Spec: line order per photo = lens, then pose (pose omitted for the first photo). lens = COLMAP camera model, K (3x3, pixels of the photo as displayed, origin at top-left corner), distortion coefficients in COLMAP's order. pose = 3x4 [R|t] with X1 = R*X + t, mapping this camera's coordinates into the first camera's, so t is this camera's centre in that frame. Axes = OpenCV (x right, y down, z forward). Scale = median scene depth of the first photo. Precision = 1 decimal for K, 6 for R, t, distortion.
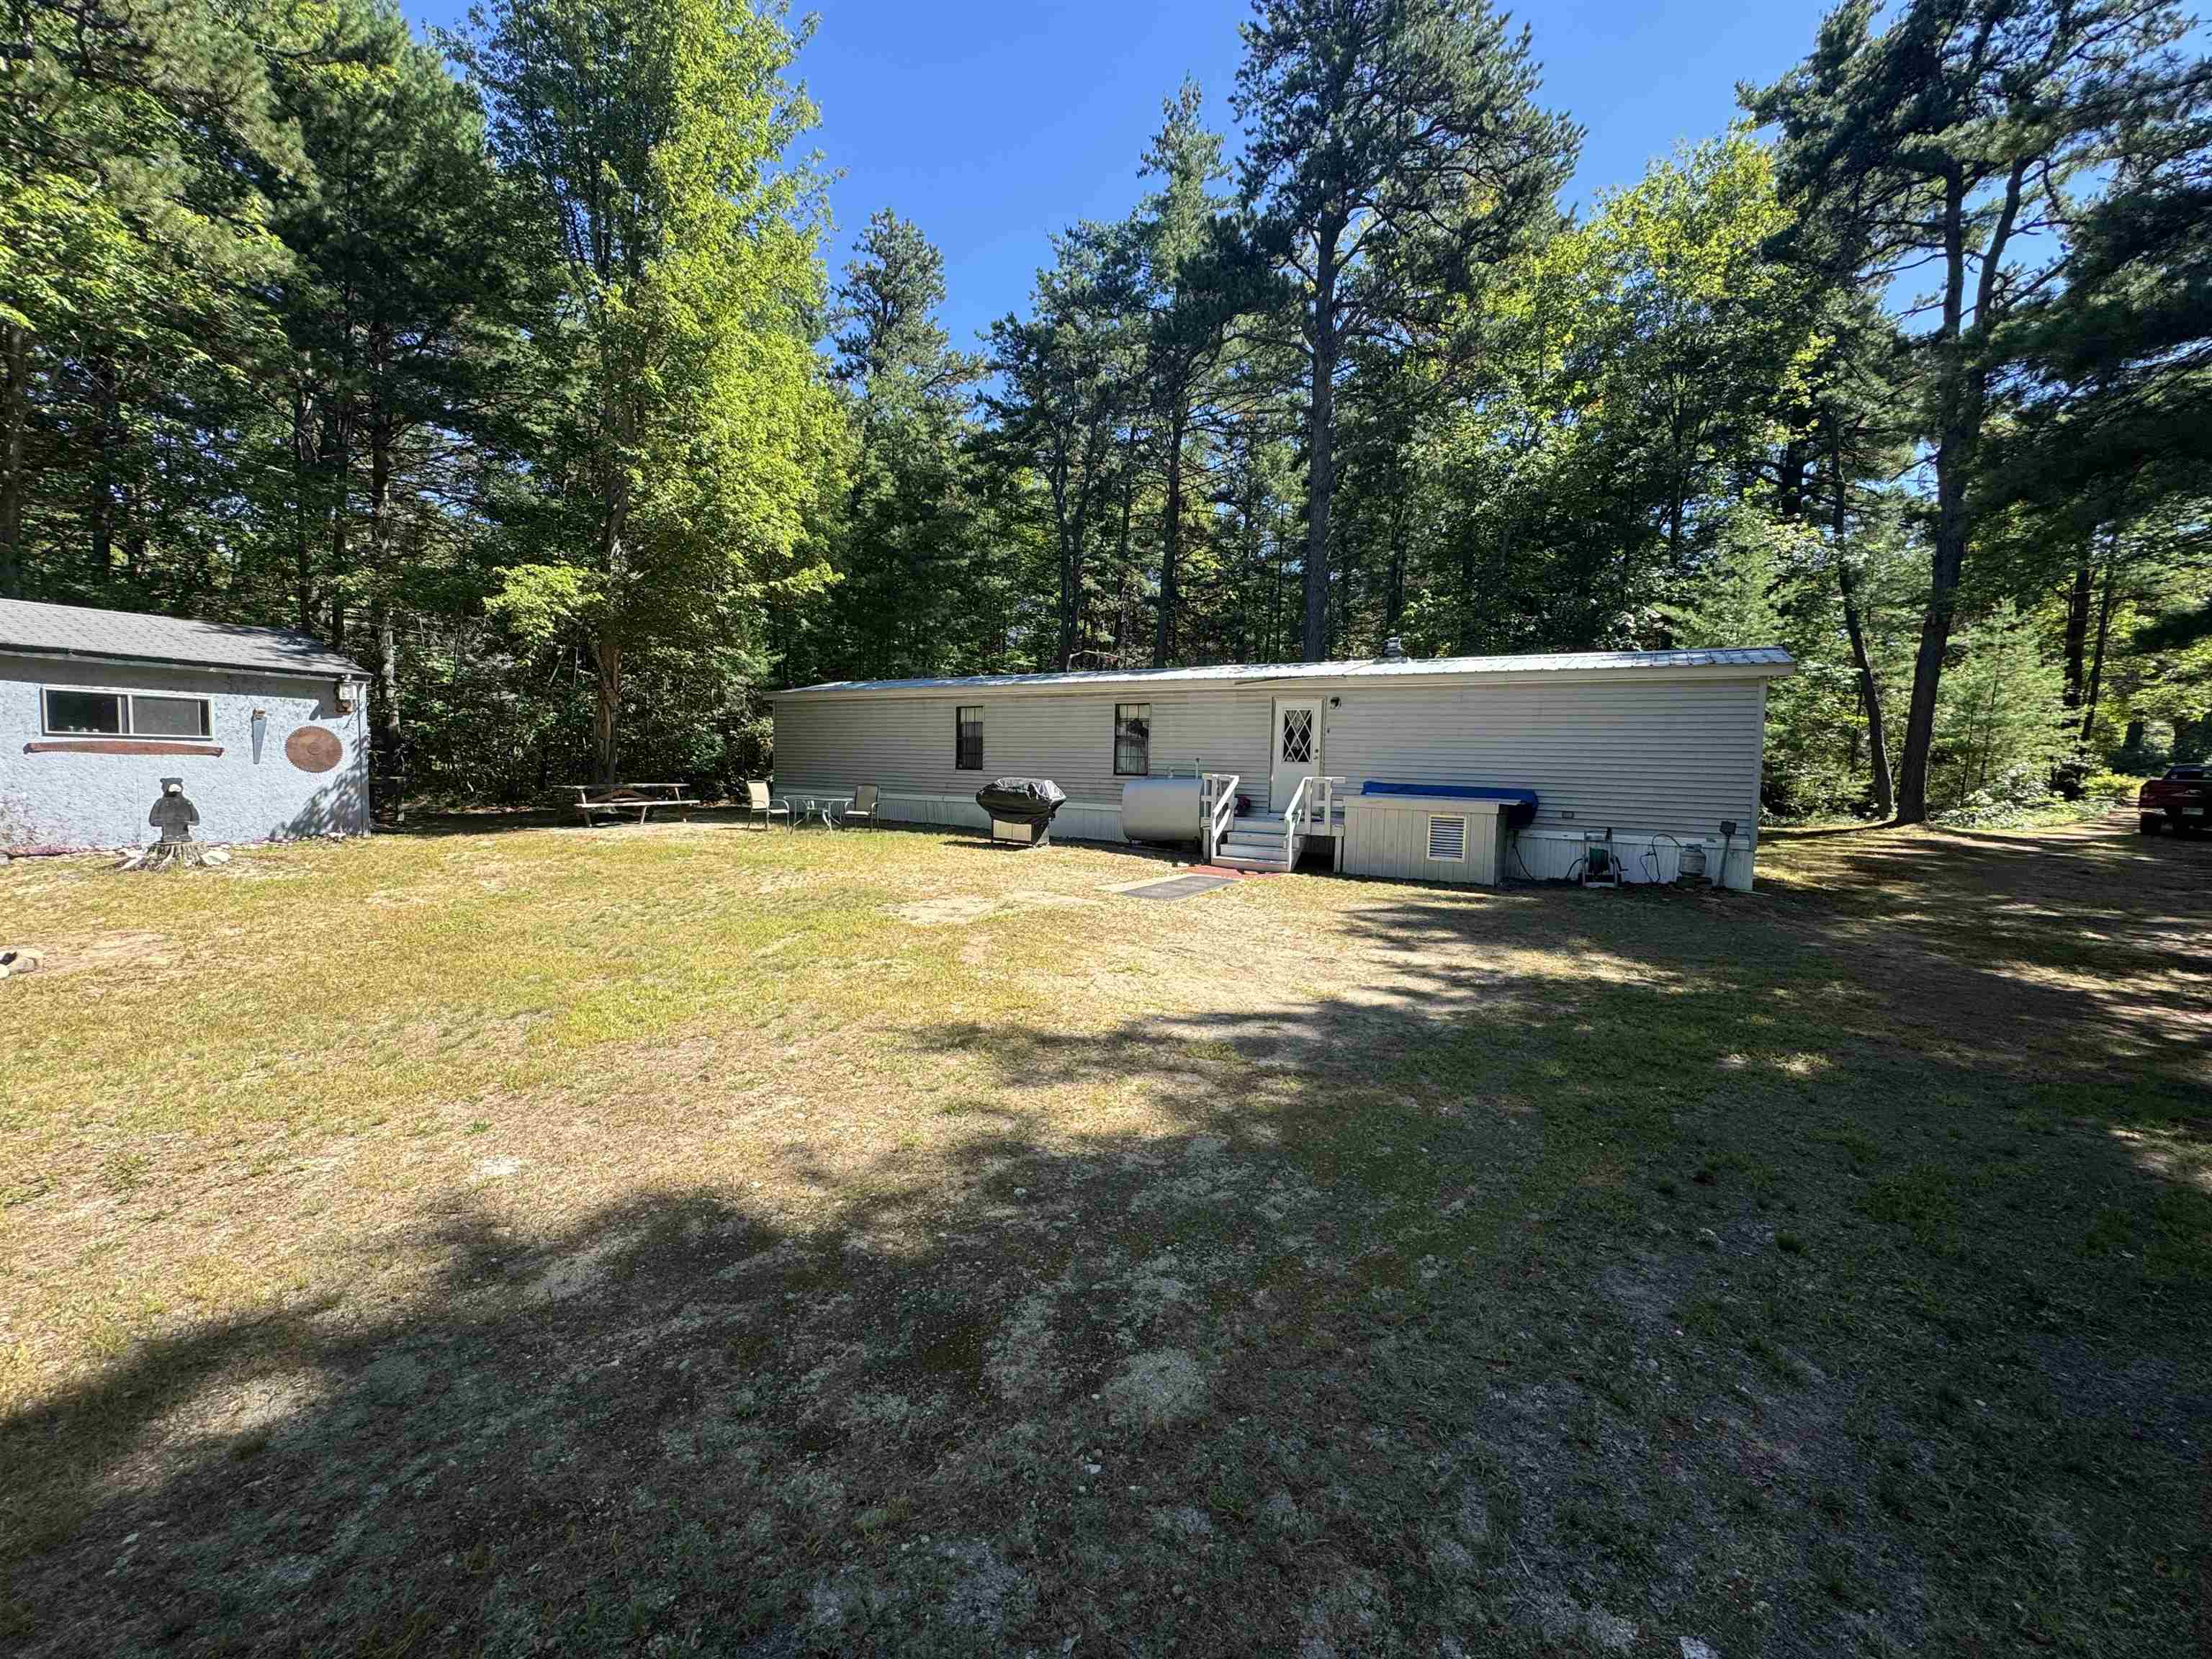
lens RADIAL K [[883.5, 0, 1112.1], [0, 883.5, 826.7], [0, 0, 1]] dist [-0.003401, 0.000558]
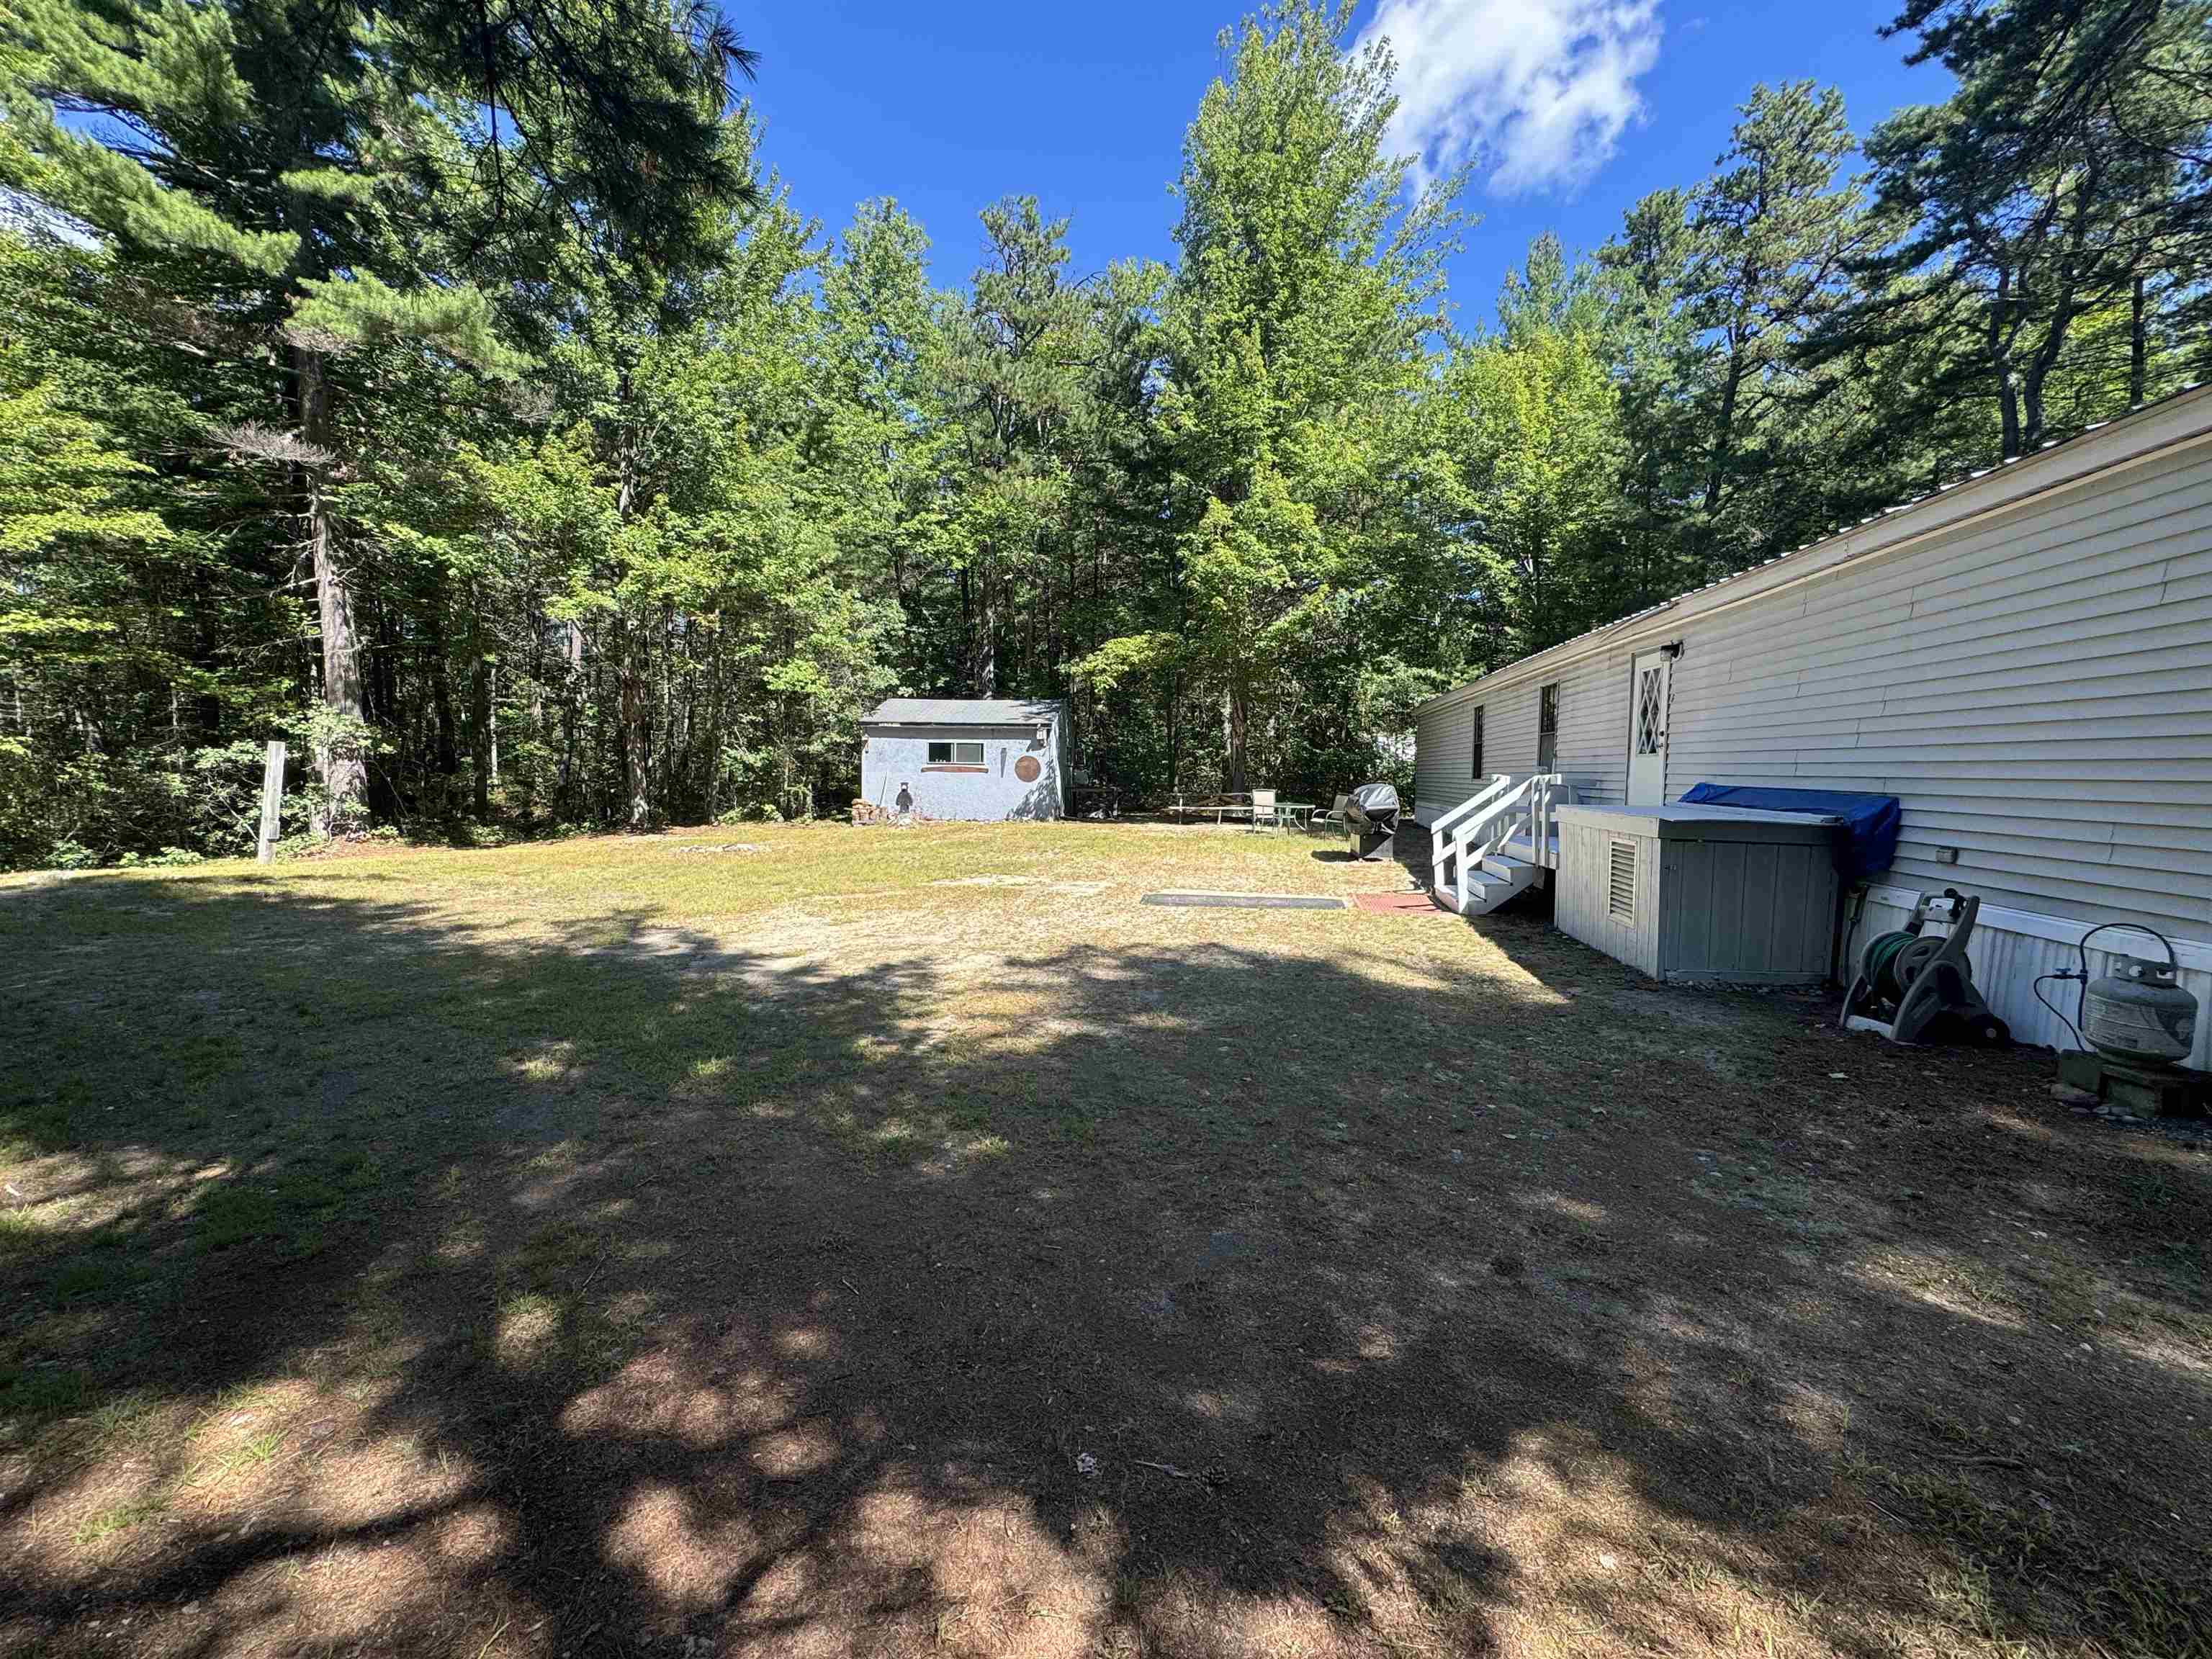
lens RADIAL K [[883.5, 0, 1112.6], [0, 883.5, 827.7], [0, 0, 1]] dist [-0.003401, 0.000558]
pose [[0.376205, 0.037675, -0.925770, 0.701059], [-0.064816, 0.997795, 0.014267, -0.006723], [0.924267, 0.054637, 0.377817, 0.461468]]
